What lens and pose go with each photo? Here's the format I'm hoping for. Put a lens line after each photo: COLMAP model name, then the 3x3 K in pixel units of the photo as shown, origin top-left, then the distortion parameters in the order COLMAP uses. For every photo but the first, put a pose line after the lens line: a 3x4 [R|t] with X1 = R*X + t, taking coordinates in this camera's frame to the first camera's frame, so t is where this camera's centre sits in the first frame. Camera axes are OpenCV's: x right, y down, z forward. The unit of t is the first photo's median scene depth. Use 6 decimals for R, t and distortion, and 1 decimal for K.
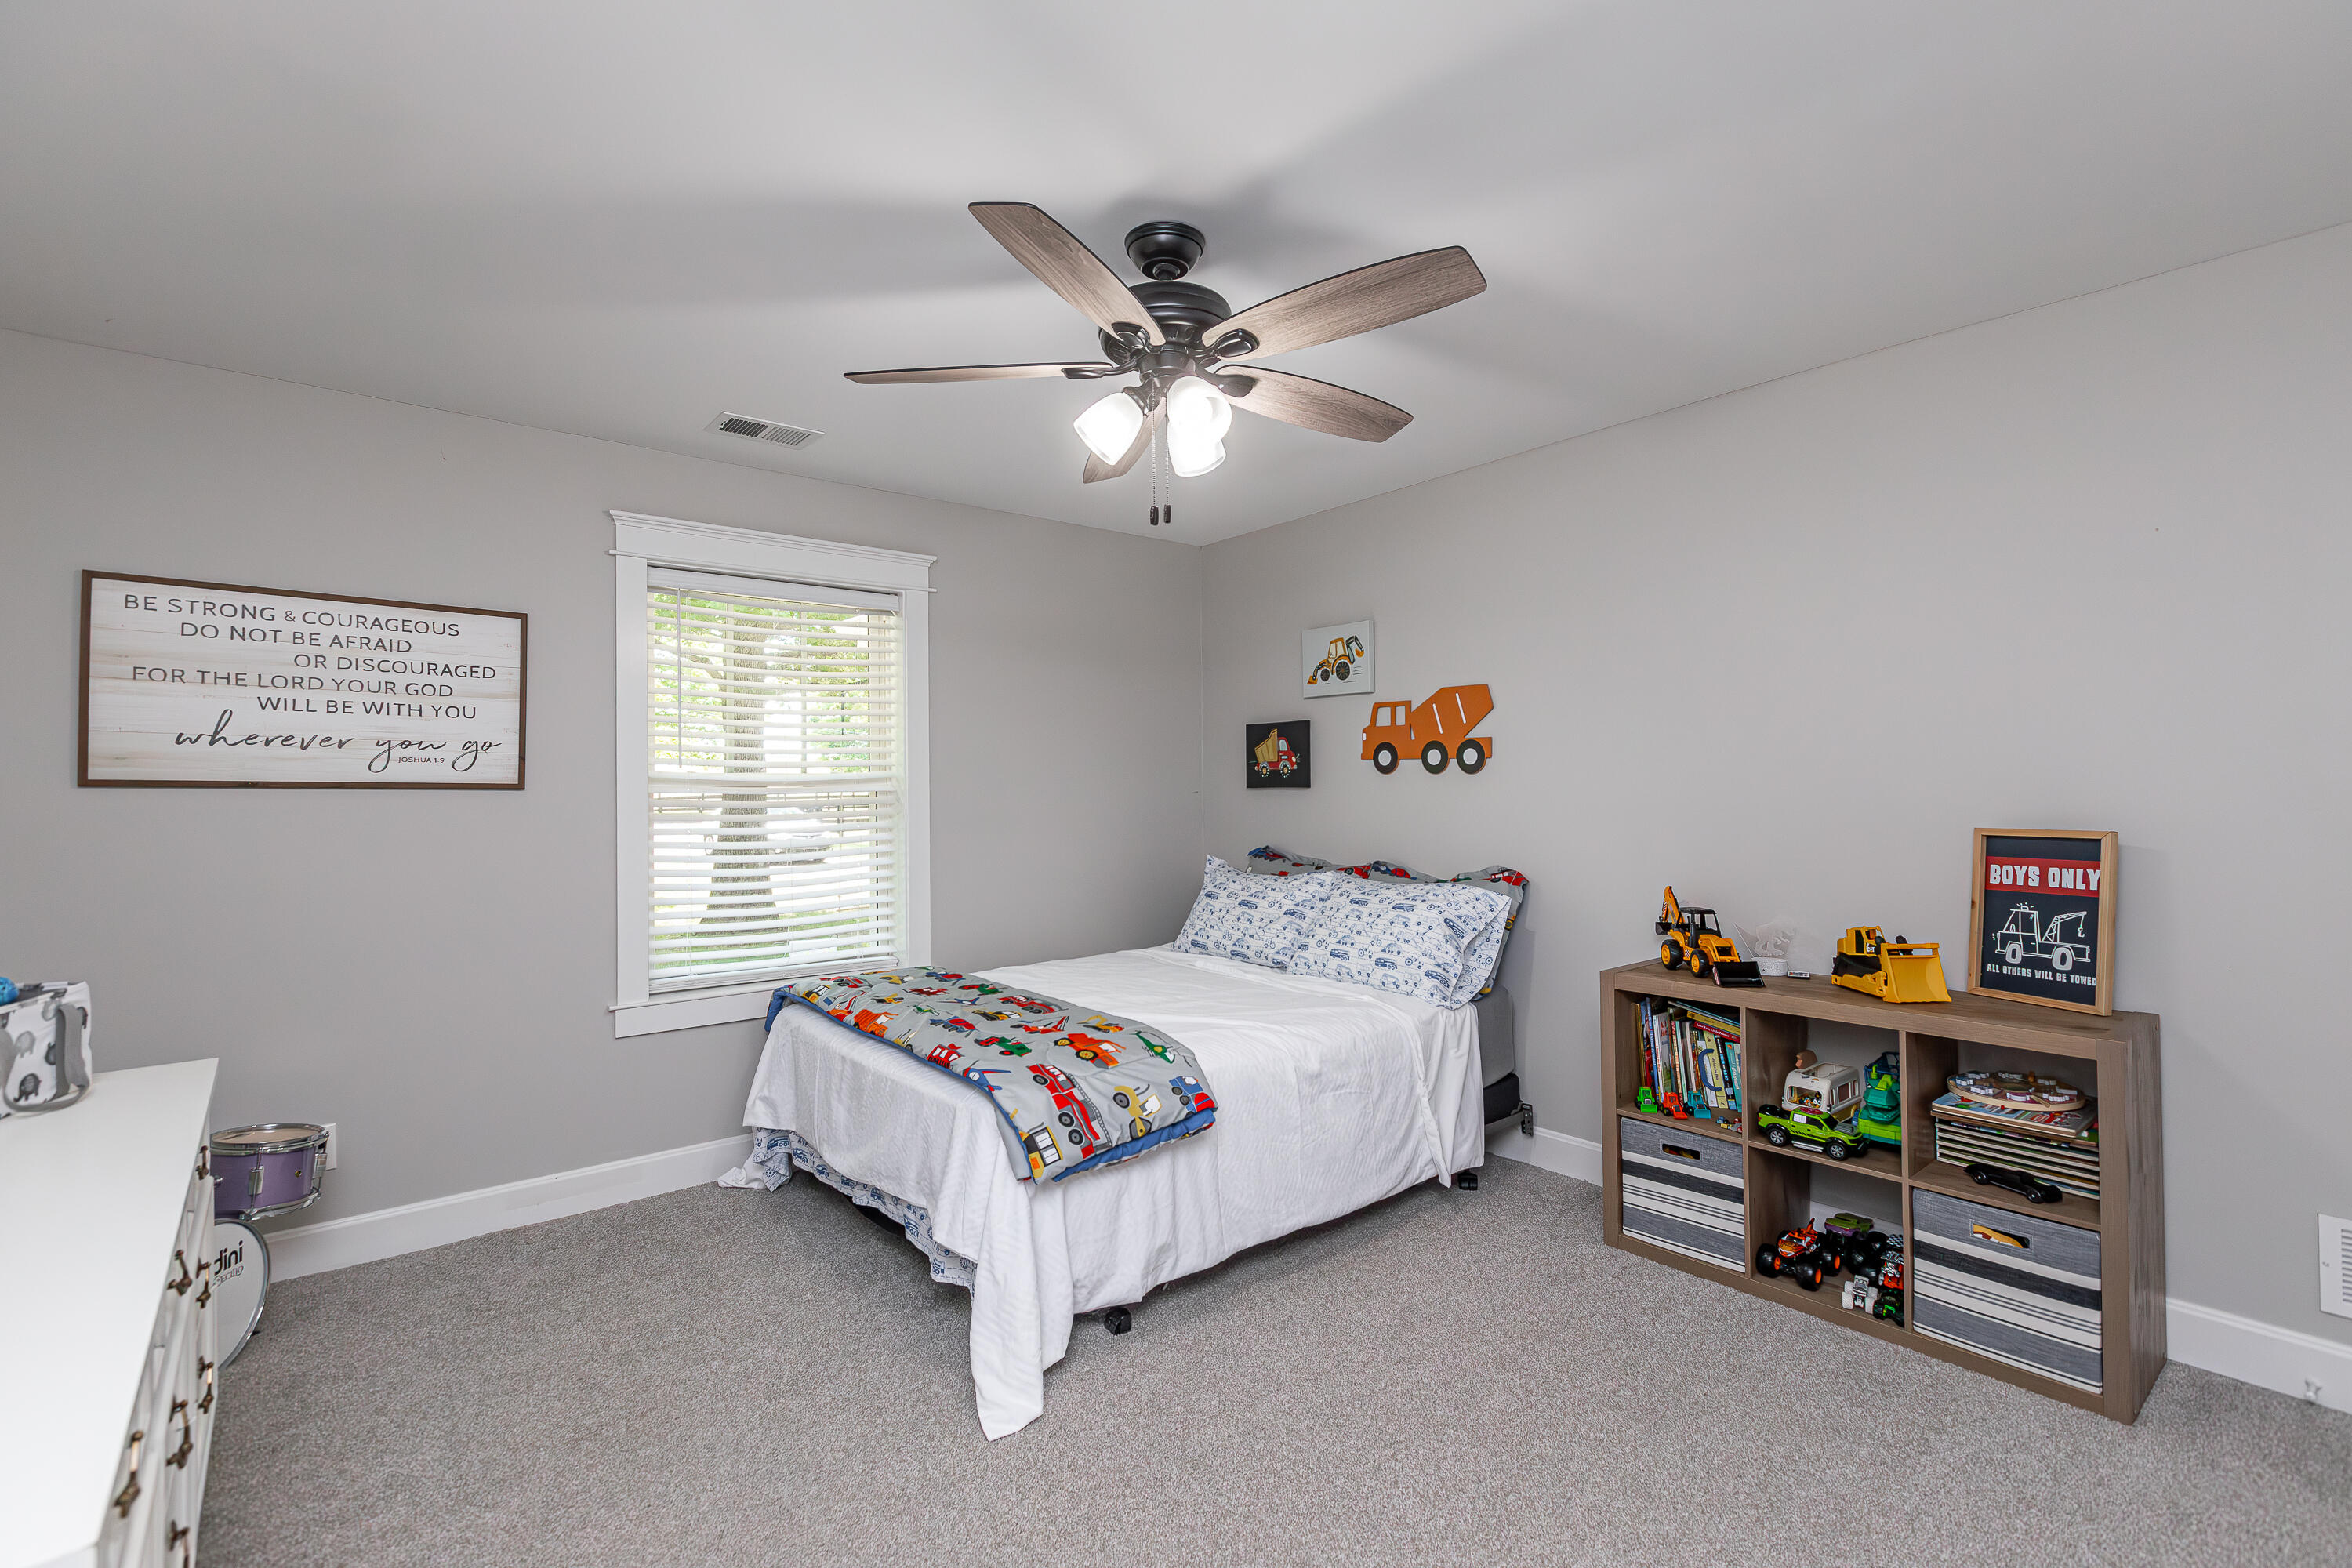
lens RADIAL K [[1067.3, 0, 1176.0], [0, 1067.3, 784.0], [0, 0, 1]] dist [0.001023, 0.000952]
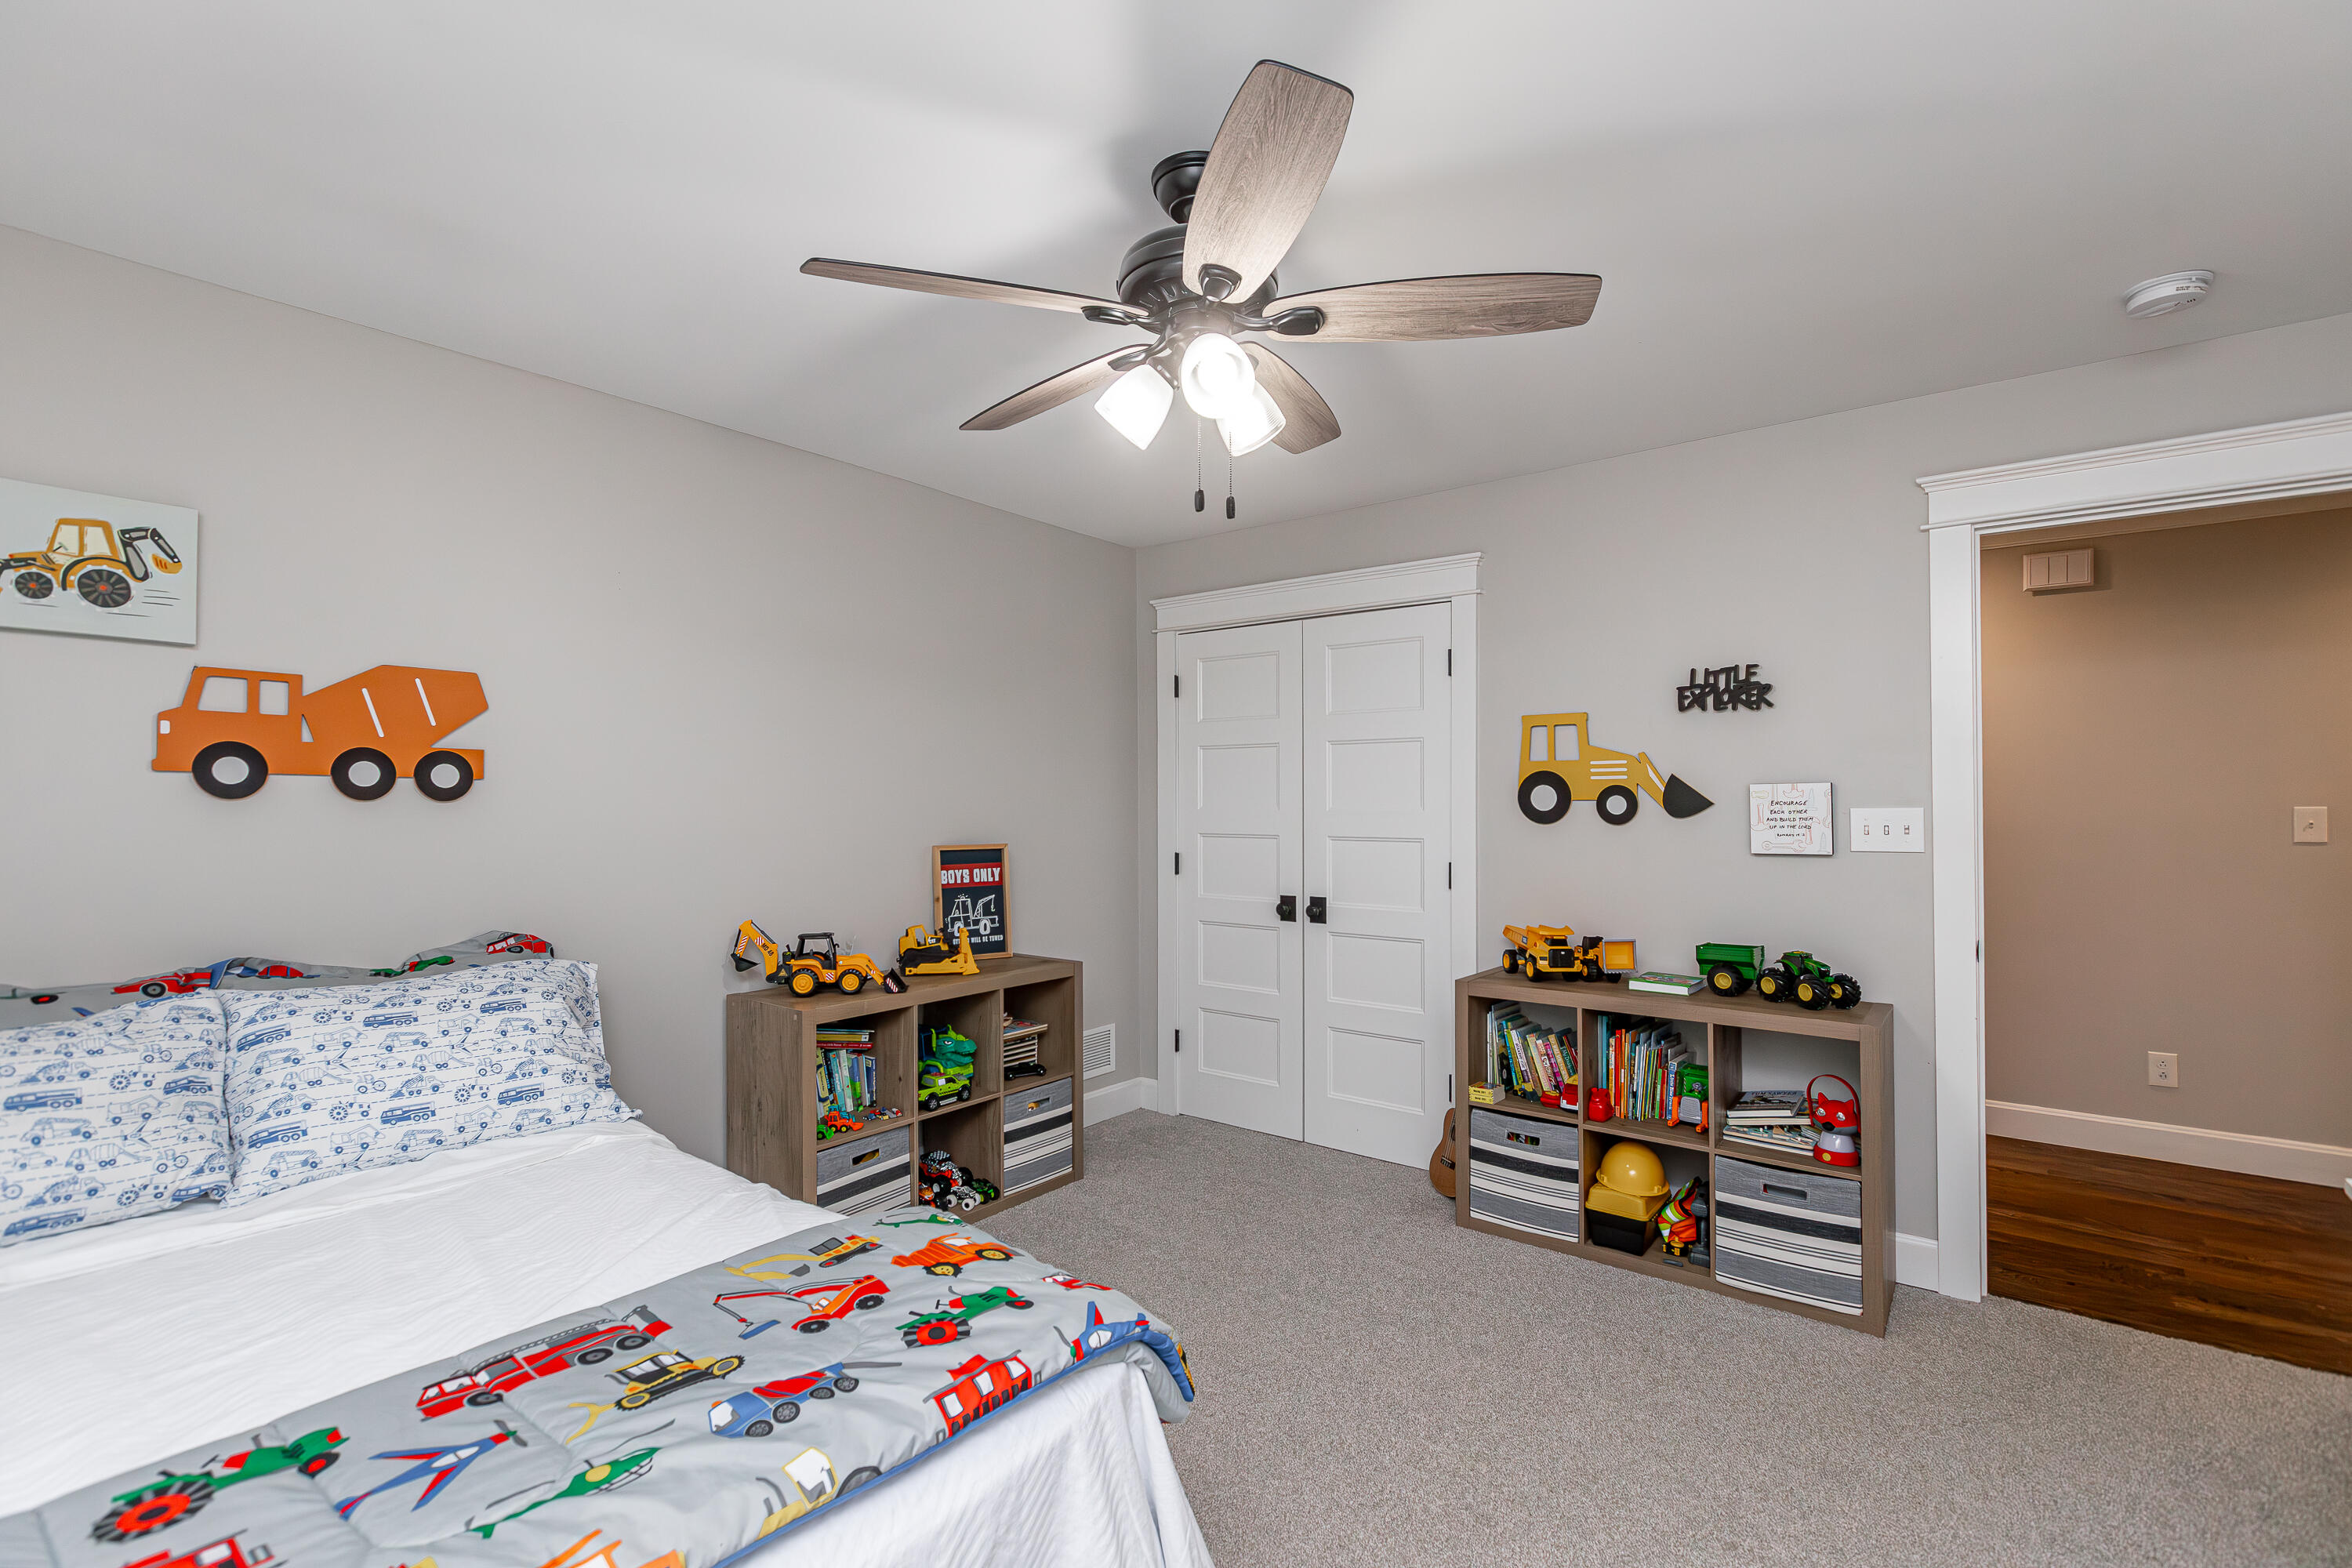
lens RADIAL K [[1067.3, 0, 1176.0], [0, 1067.3, 784.0], [0, 0, 1]] dist [0.001023, 0.000952]
pose [[-0.228017, 0.024168, 0.973357, -0.520709], [-0.000300, 0.999690, -0.024893, -0.004207], [-0.973657, -0.005968, -0.227939, 0.750507]]
